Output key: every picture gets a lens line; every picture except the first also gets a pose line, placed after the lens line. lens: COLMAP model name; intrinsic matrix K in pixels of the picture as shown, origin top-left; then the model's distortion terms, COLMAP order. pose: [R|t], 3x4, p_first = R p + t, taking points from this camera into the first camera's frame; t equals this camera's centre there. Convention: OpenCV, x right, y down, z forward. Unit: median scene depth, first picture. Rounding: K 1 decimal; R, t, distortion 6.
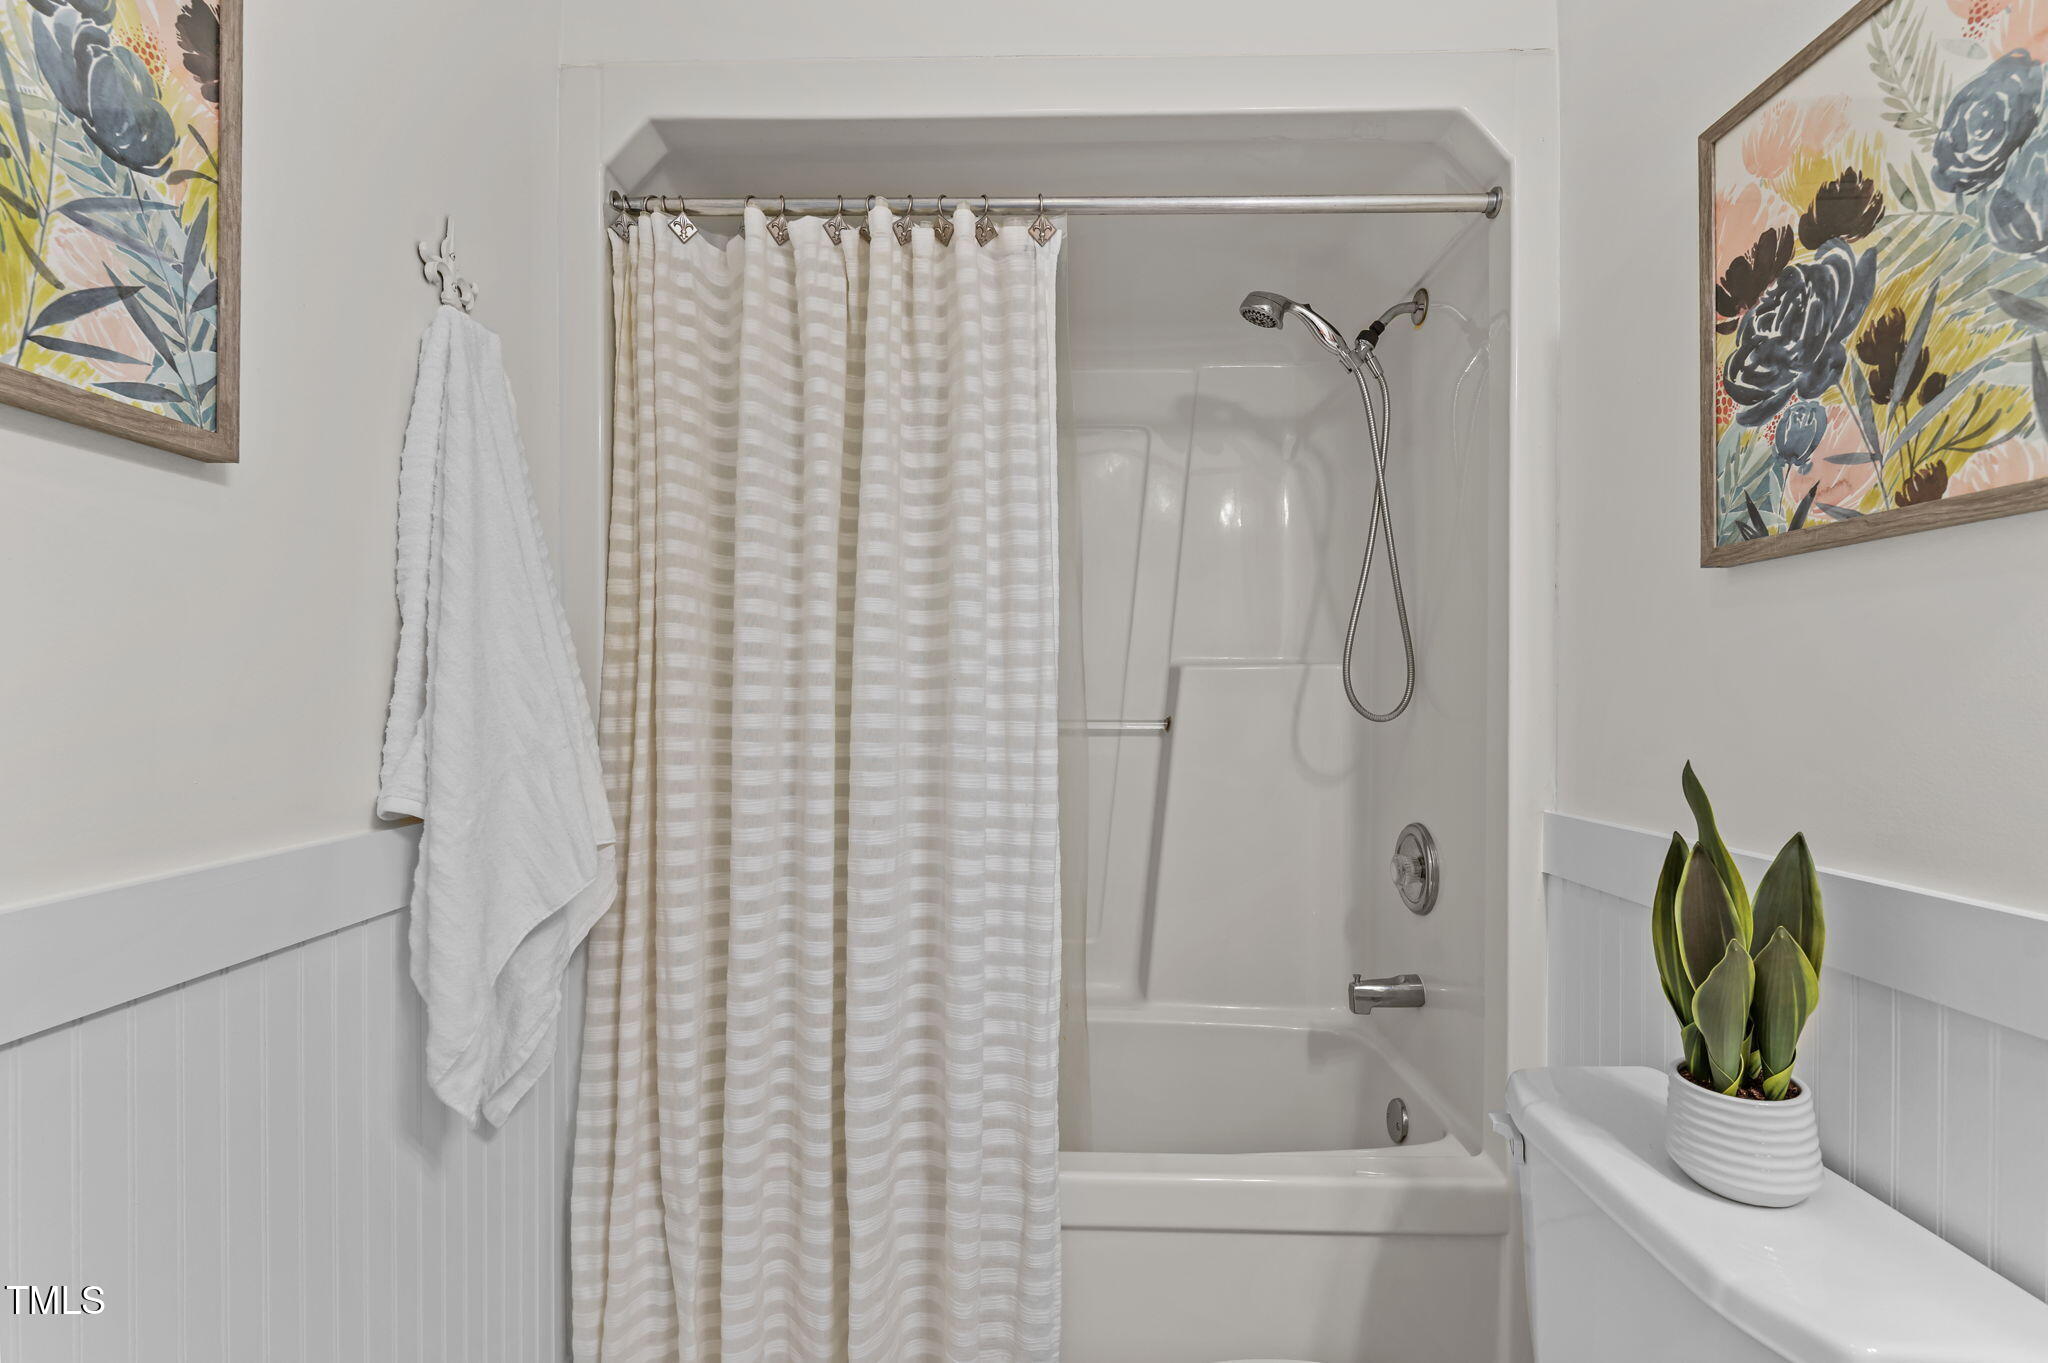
lens RADIAL K [[878.2, 0, 1020.0], [0, 878.2, 708.9], [0, 0, 1]] dist [-0.001360, -0.001157]
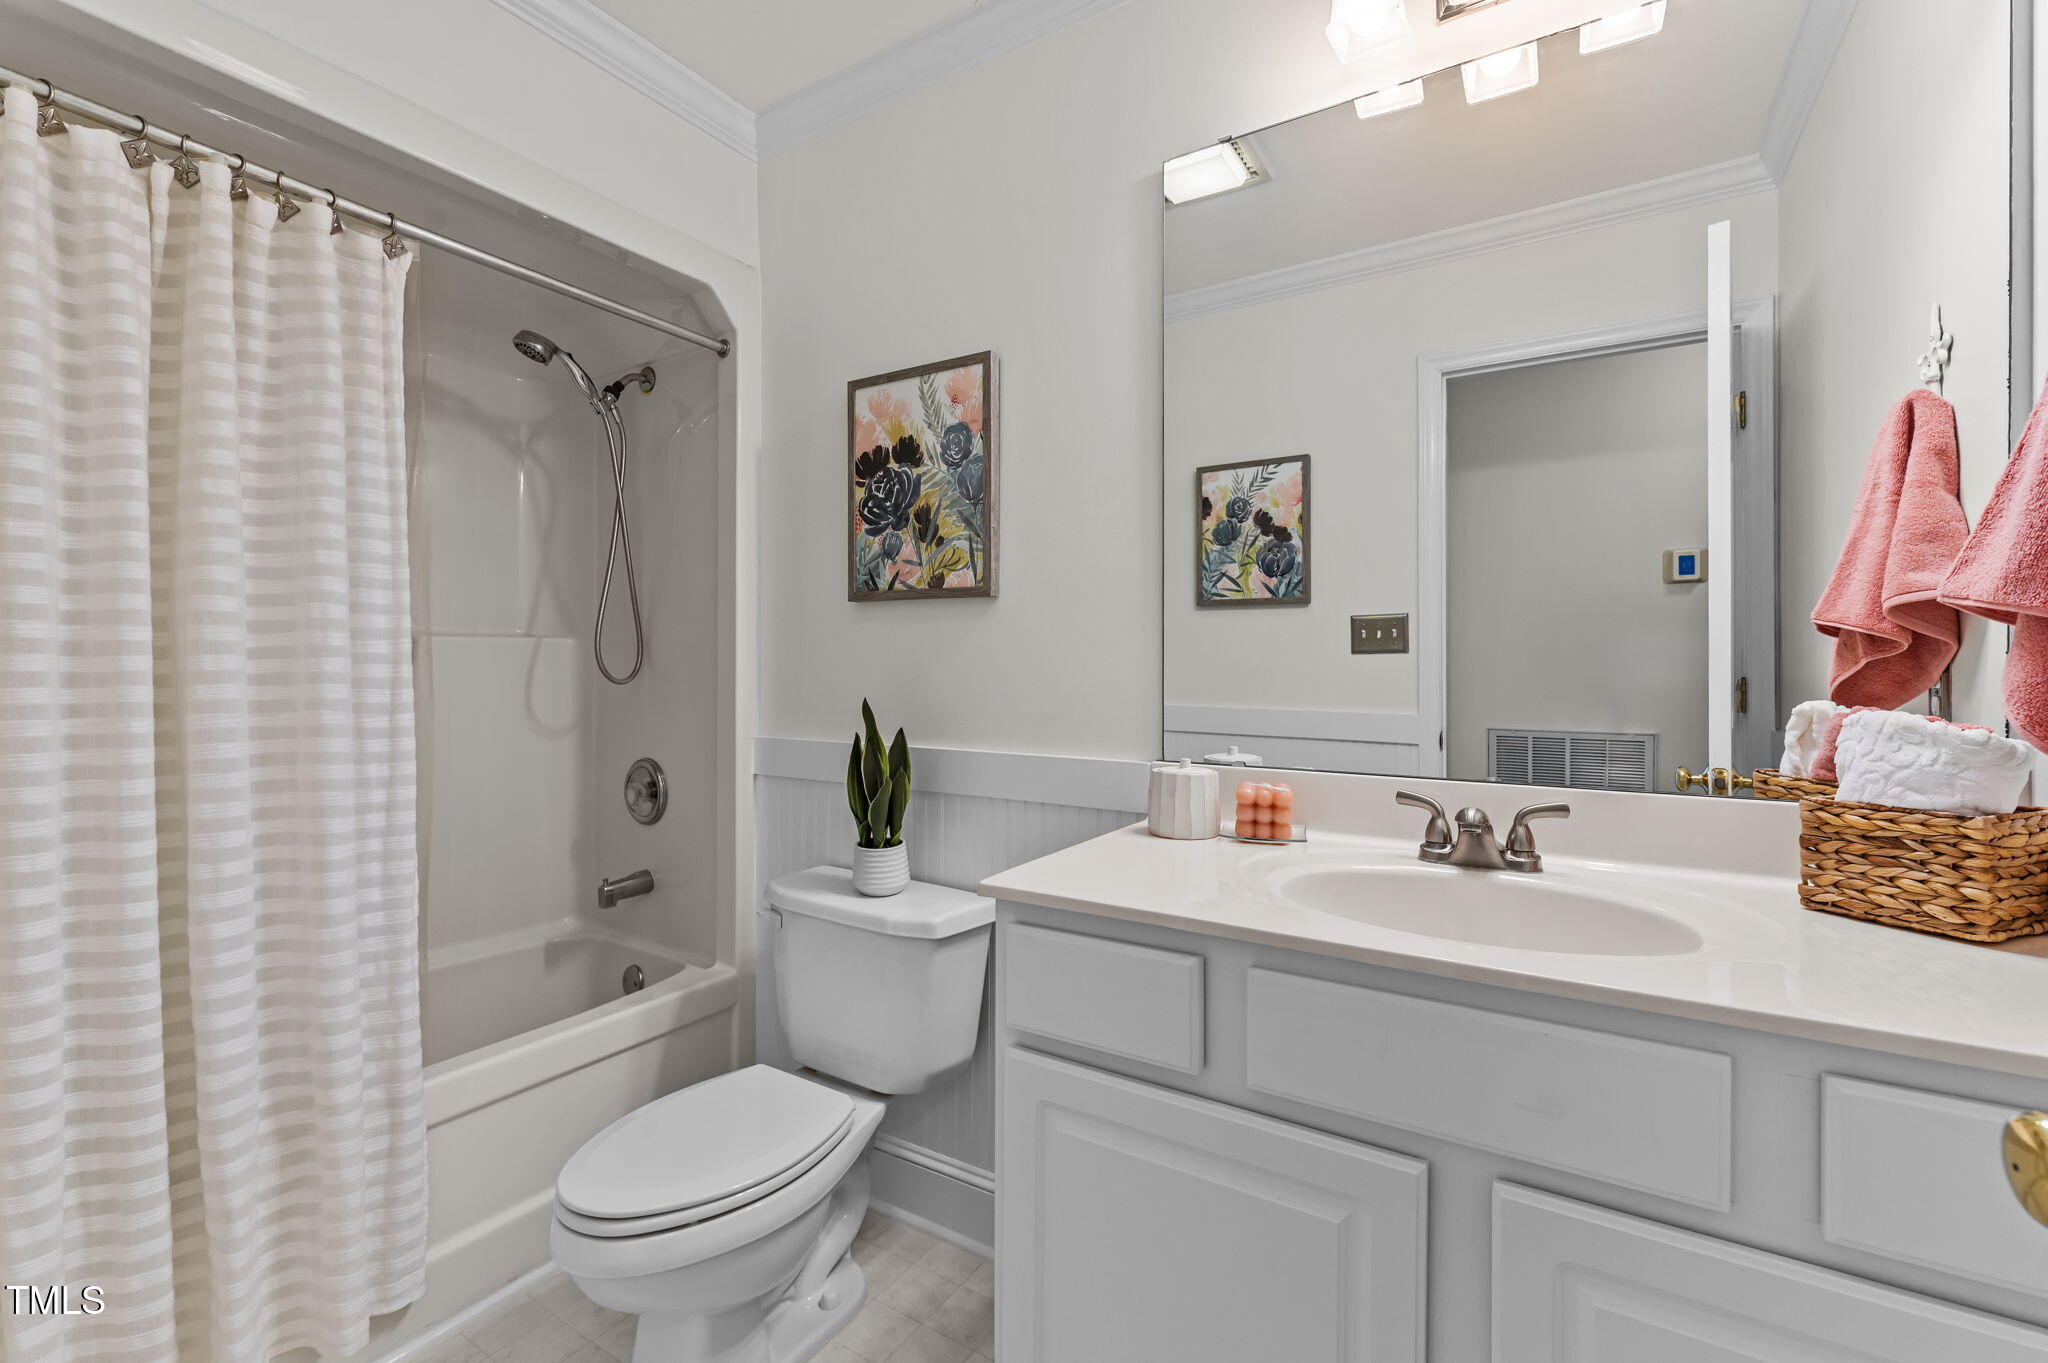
lens RADIAL K [[878.2, 0, 1020.0], [0, 878.2, 708.9], [0, 0, 1]] dist [-0.001360, -0.001157]
pose [[0.518568, -0.042461, 0.853981, -0.782895], [0.007314, 0.998950, 0.045228, -0.006667], [-0.855005, -0.017208, 0.518334, -0.386593]]
